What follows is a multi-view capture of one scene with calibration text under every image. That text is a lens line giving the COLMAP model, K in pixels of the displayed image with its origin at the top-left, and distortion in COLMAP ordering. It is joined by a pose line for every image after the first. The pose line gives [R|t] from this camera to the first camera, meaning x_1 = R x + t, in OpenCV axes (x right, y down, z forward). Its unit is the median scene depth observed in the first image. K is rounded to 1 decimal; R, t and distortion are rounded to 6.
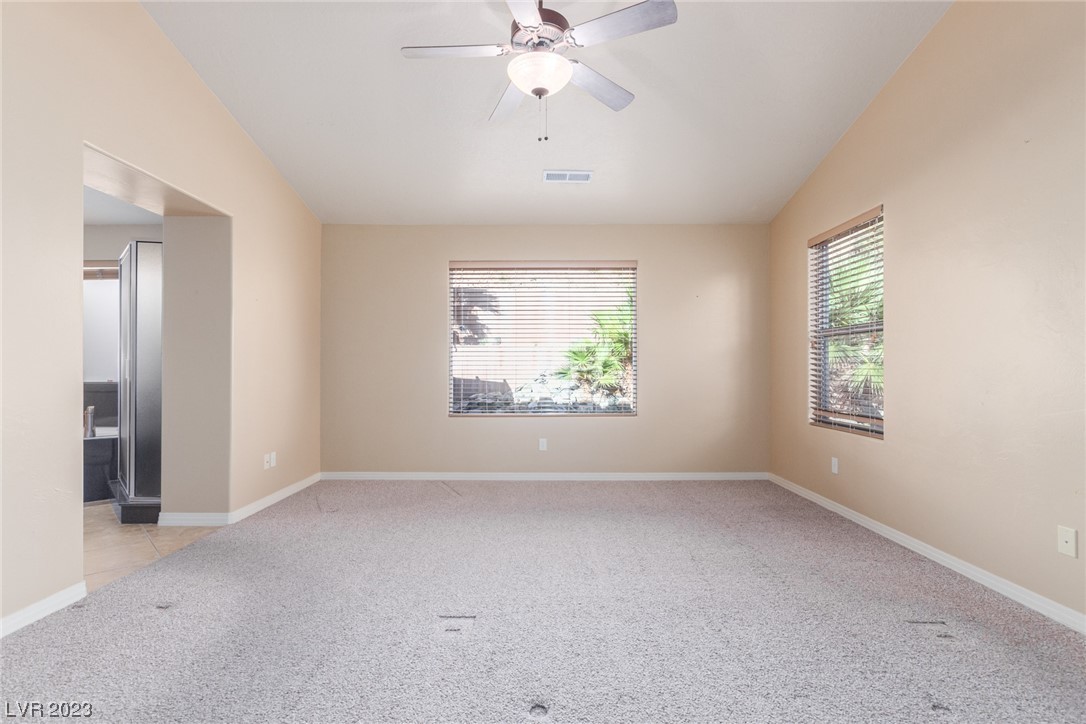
lens RADIAL K [[497.9, 0, 542.2], [0, 497.9, 366.4], [0, 0, 1]] dist [0.003944, -0.000186]
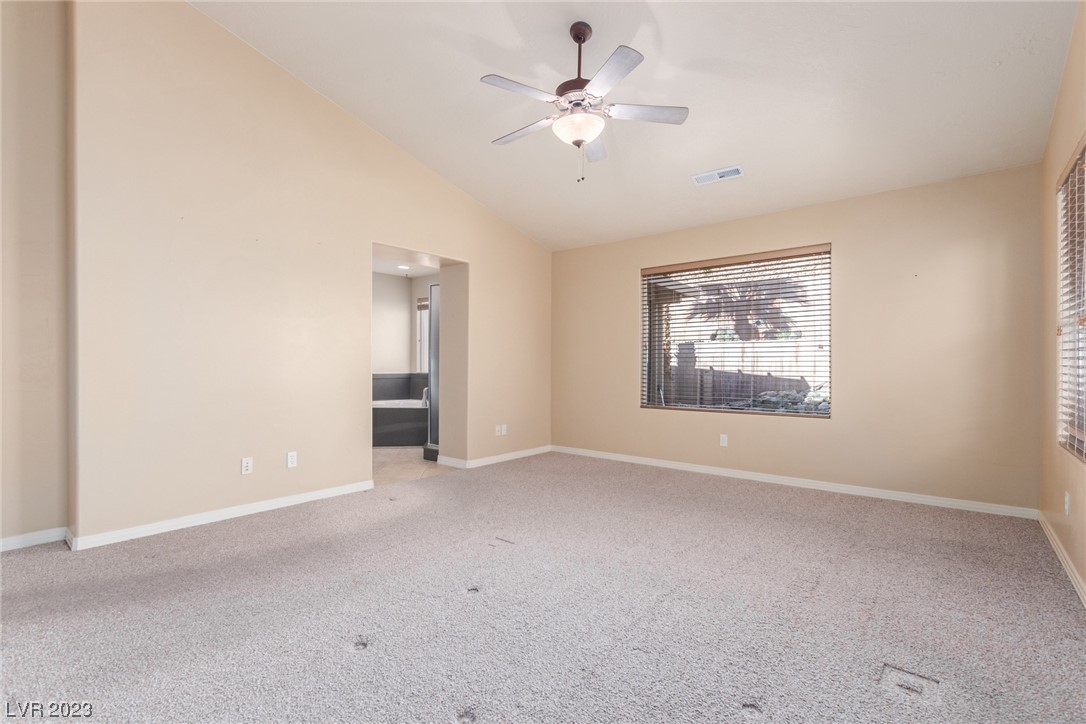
lens RADIAL K [[497.9, 0, 544.4], [0, 497.9, 364.2], [0, 0, 1]] dist [0.003944, -0.000186]
pose [[0.771832, -0.000851, -0.635826, 0.413178], [0.002666, 0.999995, 0.001898, -0.000029], [0.635821, -0.003160, 0.771830, -0.009397]]
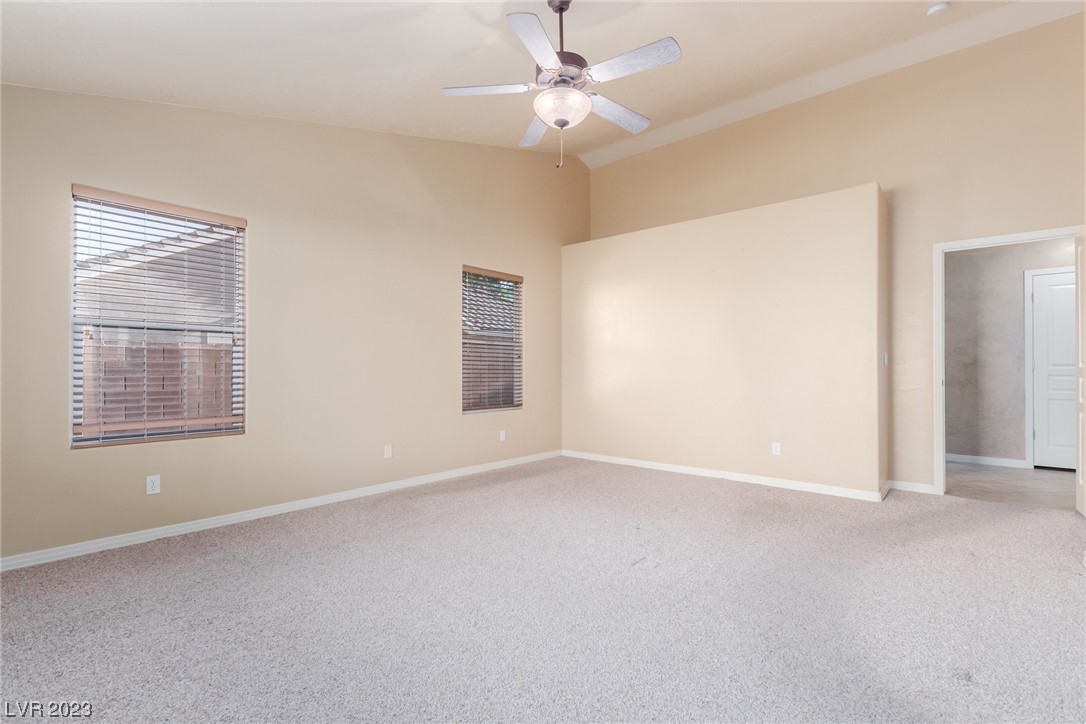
lens RADIAL K [[497.9, 0, 544.9], [0, 497.9, 368.3], [0, 0, 1]] dist [0.003944, -0.000186]
pose [[-0.766558, 0.000091, 0.642174, -0.399407], [-0.007005, 0.999939, -0.008504, 0.005875], [-0.642136, -0.011017, -0.766511, 1.083269]]
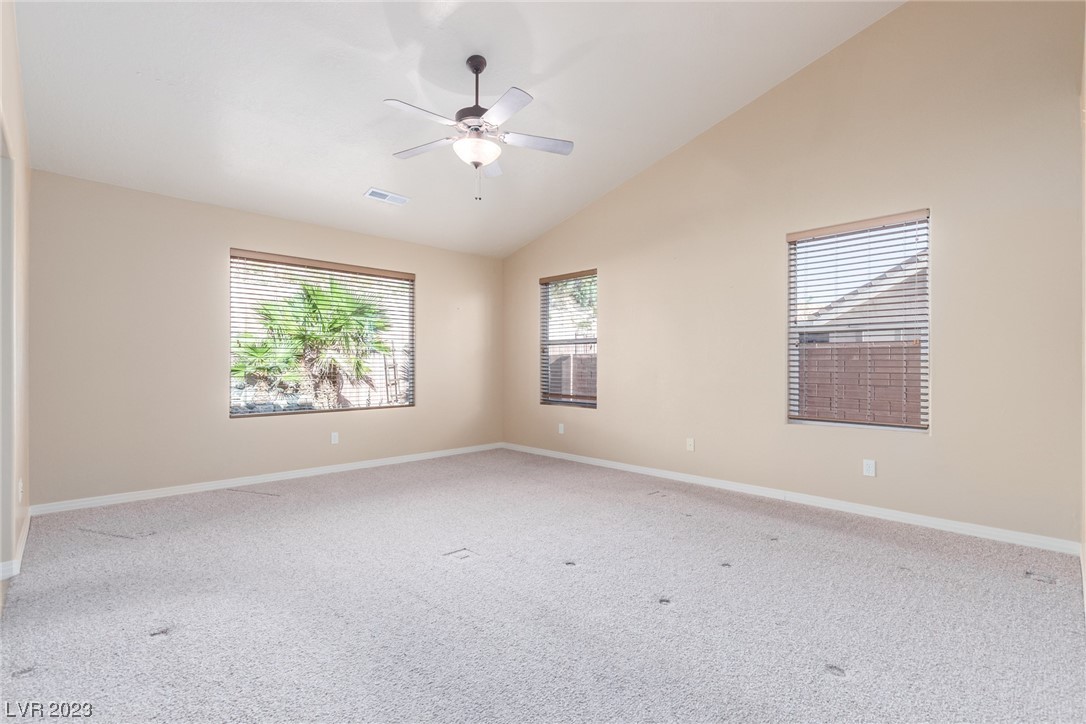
lens RADIAL K [[497.9, 0, 541.6], [0, 497.9, 363.3], [0, 0, 1]] dist [0.003944, -0.000186]
pose [[0.719649, 0.005655, 0.694315, -0.471610], [-0.005429, 0.999982, -0.002517, -0.000580], [-0.694317, -0.001958, 0.719666, -0.062442]]
